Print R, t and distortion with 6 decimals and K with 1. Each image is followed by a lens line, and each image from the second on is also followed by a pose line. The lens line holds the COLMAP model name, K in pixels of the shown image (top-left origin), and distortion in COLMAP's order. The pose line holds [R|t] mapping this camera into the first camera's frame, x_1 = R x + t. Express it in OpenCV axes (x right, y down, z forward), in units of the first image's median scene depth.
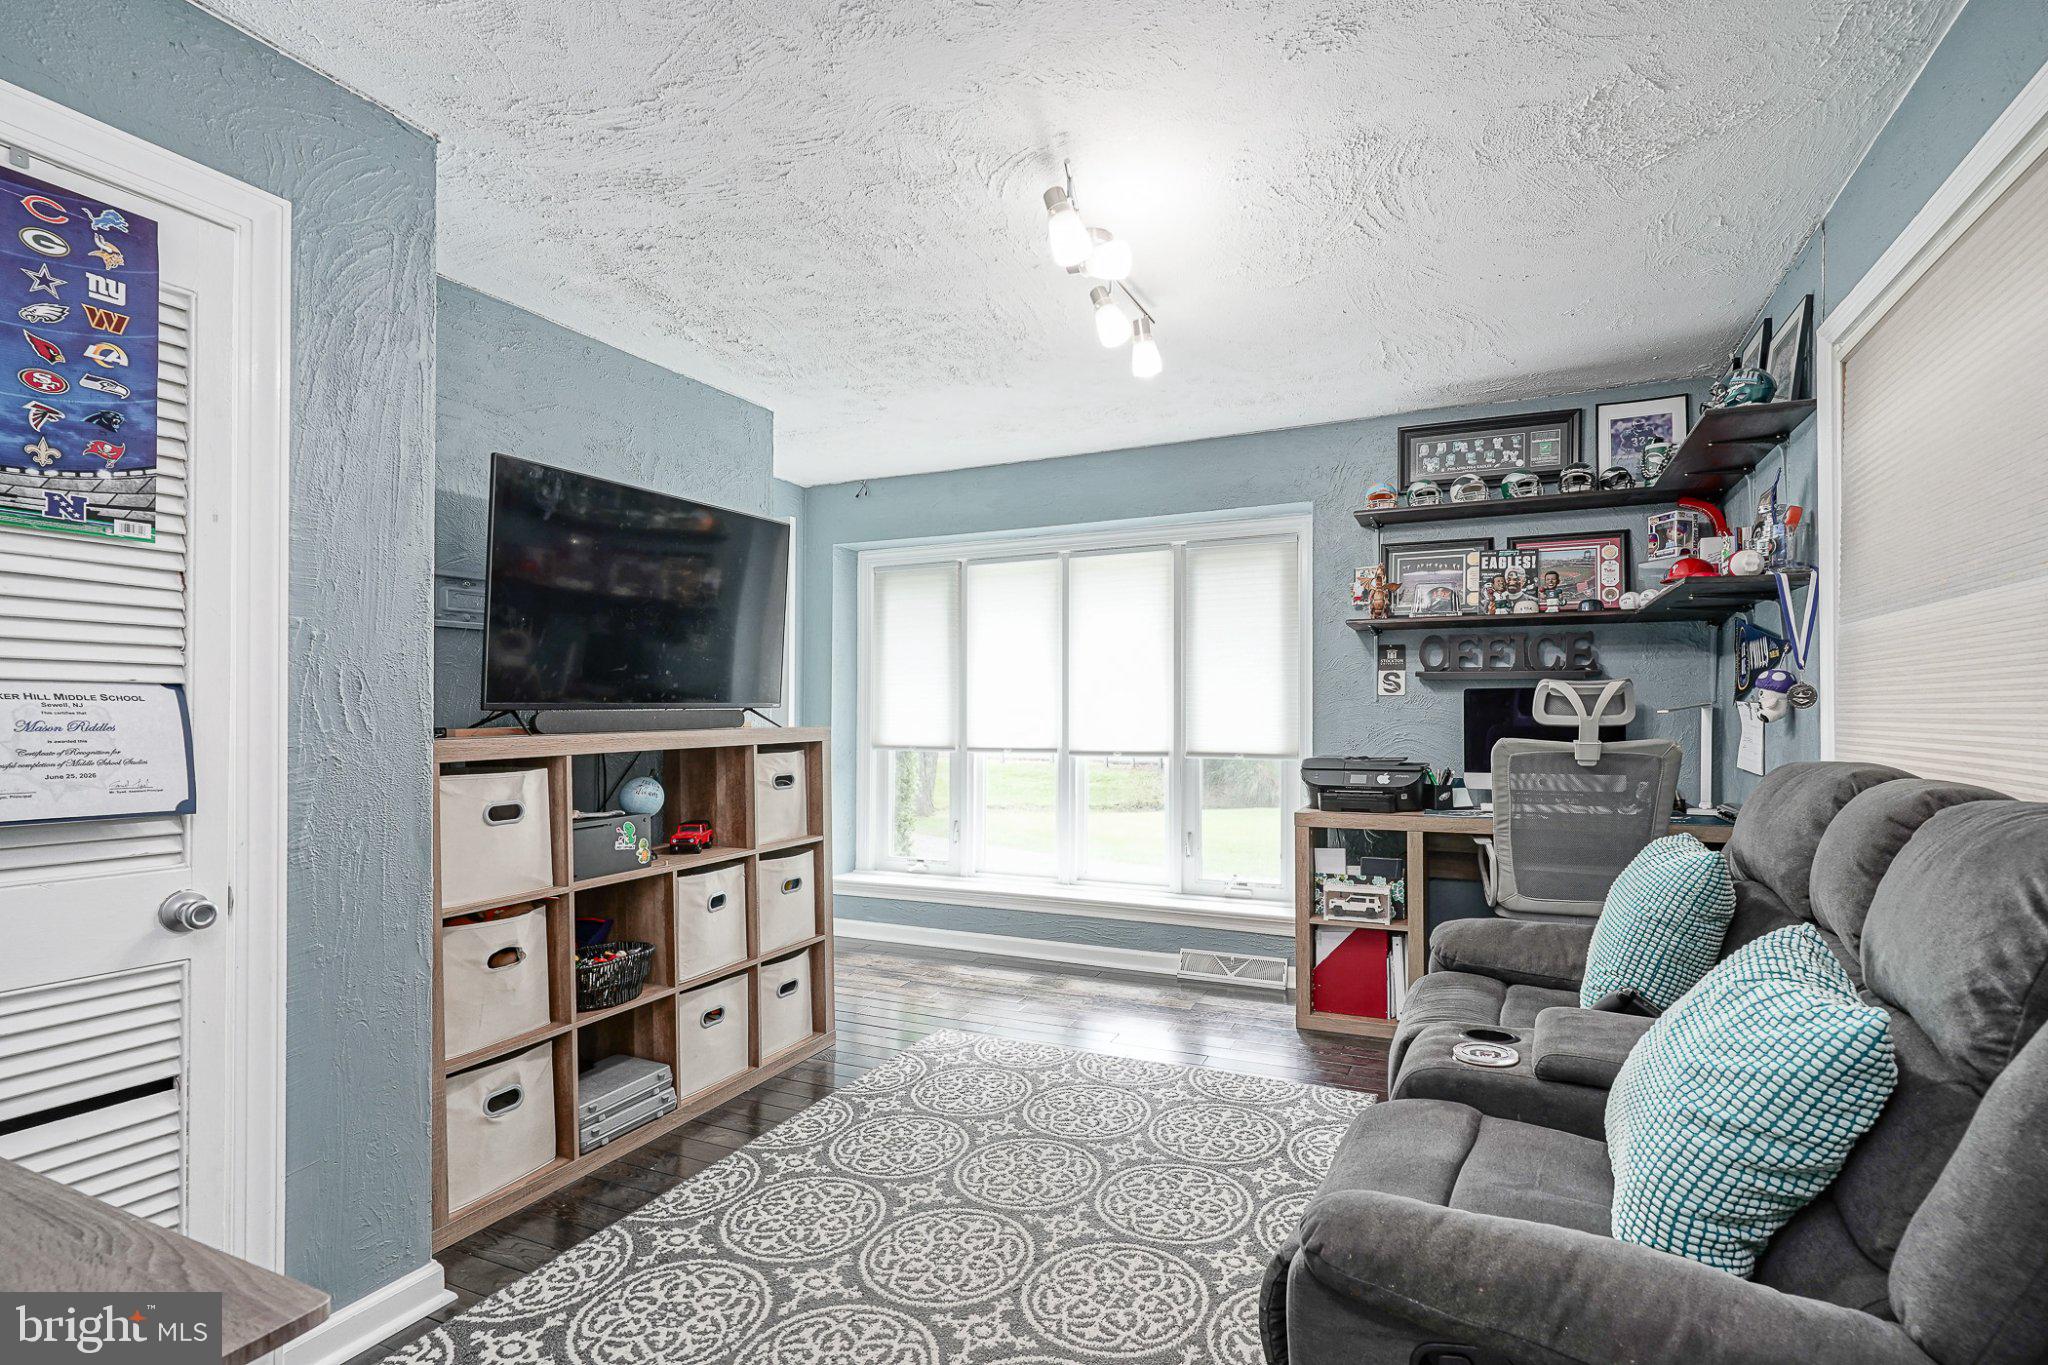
lens RADIAL K [[996.7, 0, 1018.5], [0, 996.7, 696.9], [0, 0, 1]] dist [-0.010843, 0.000777]
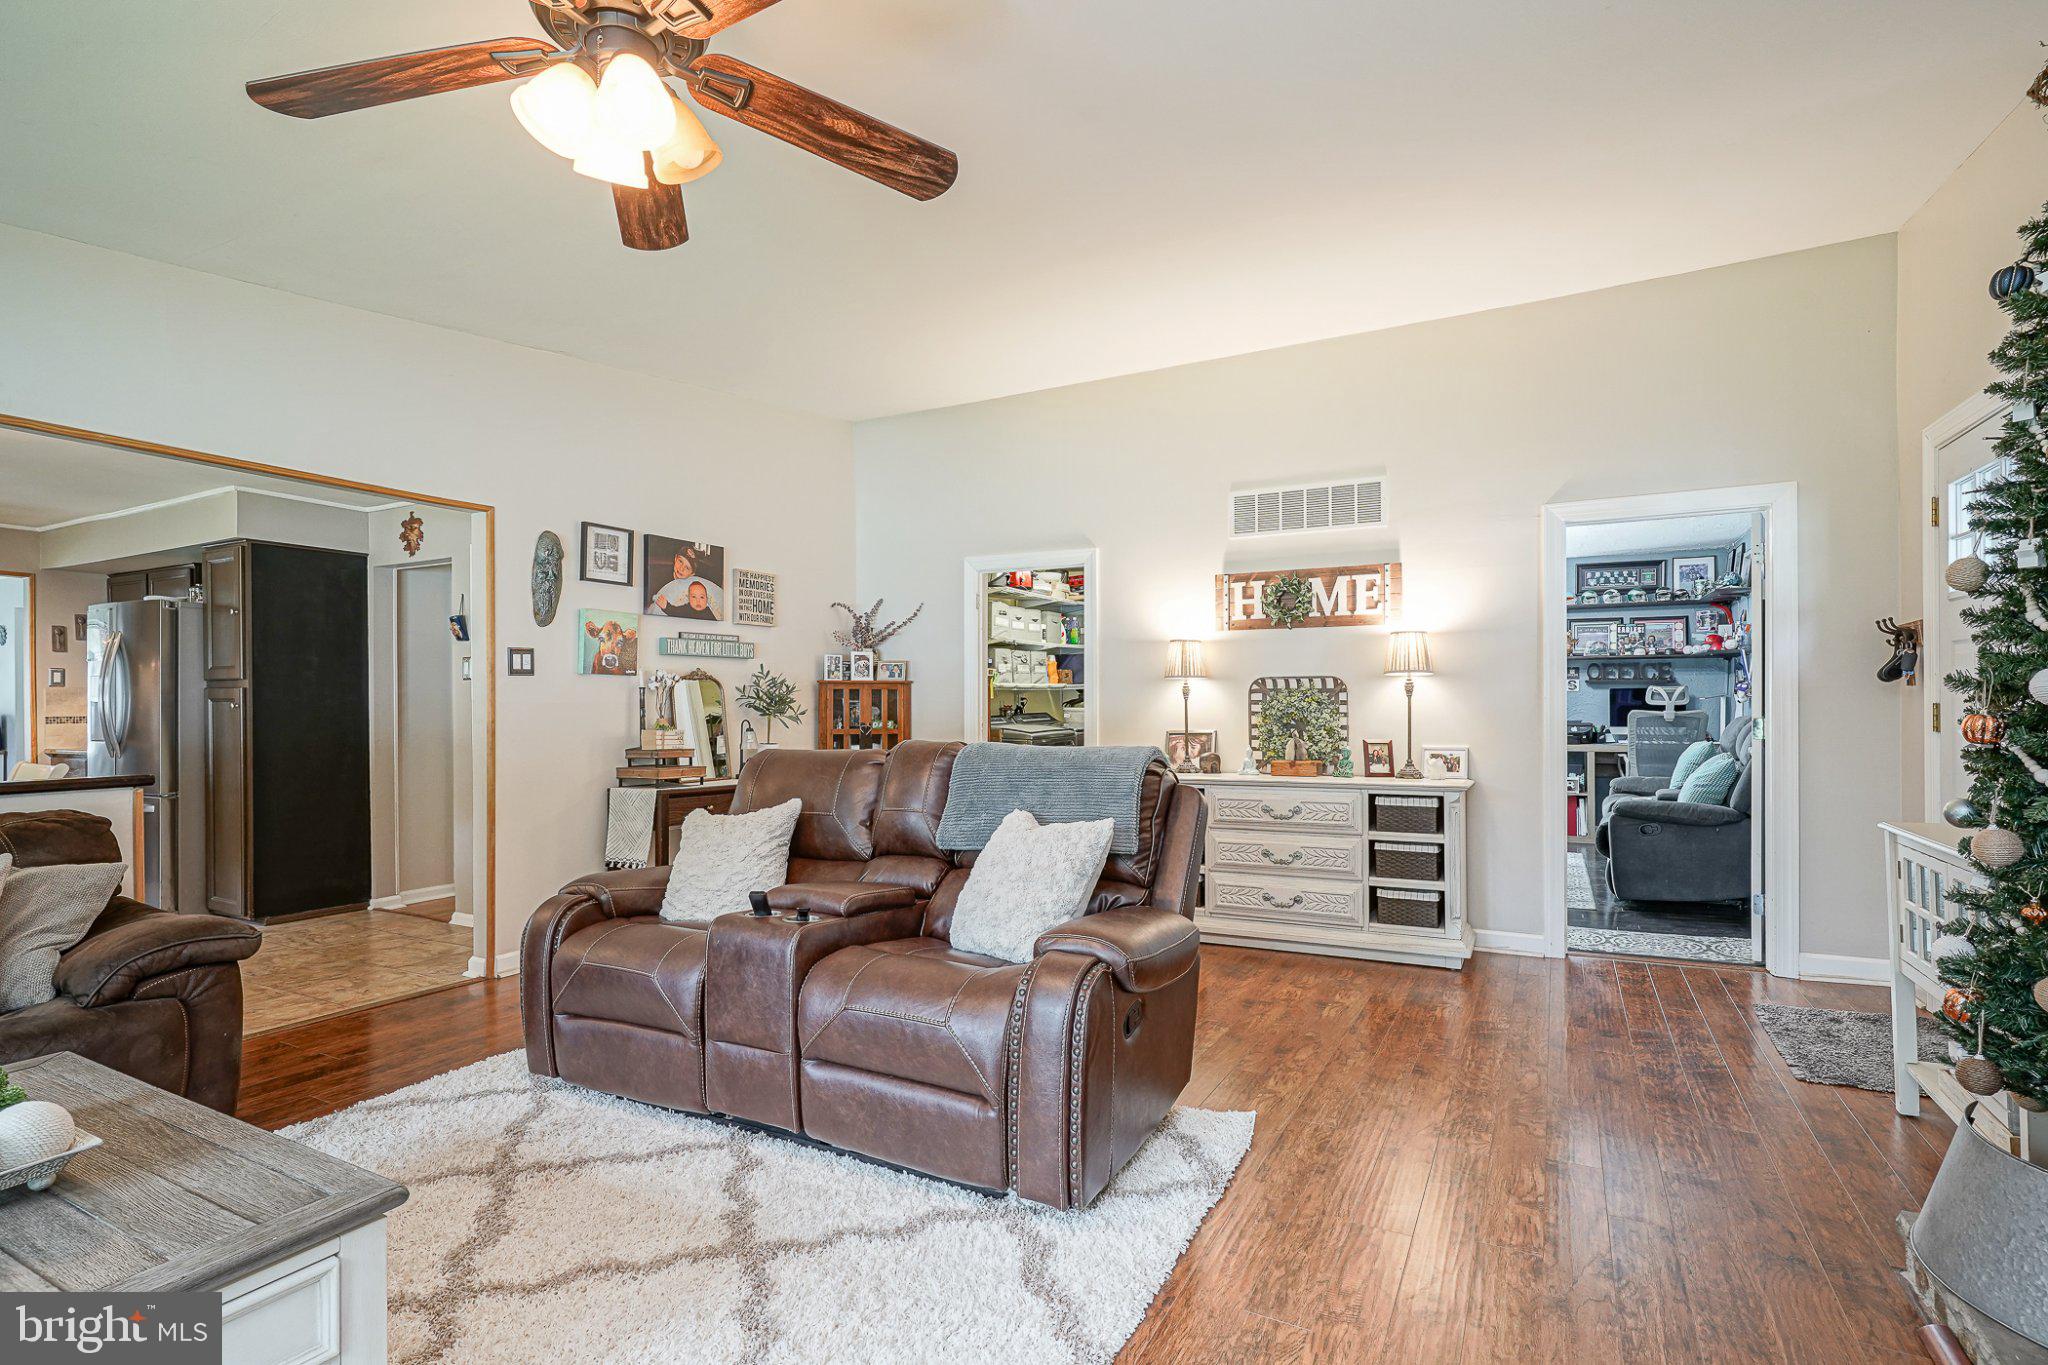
lens RADIAL K [[996.7, 0, 1028.5], [0, 996.7, 690.0], [0, 0, 1]] dist [-0.010843, 0.000777]
pose [[0.999151, -0.001651, -0.041158, -0.765255], [0.001942, 0.999973, 0.007026, -0.023531], [0.041145, -0.007100, 0.999128, -1.275692]]
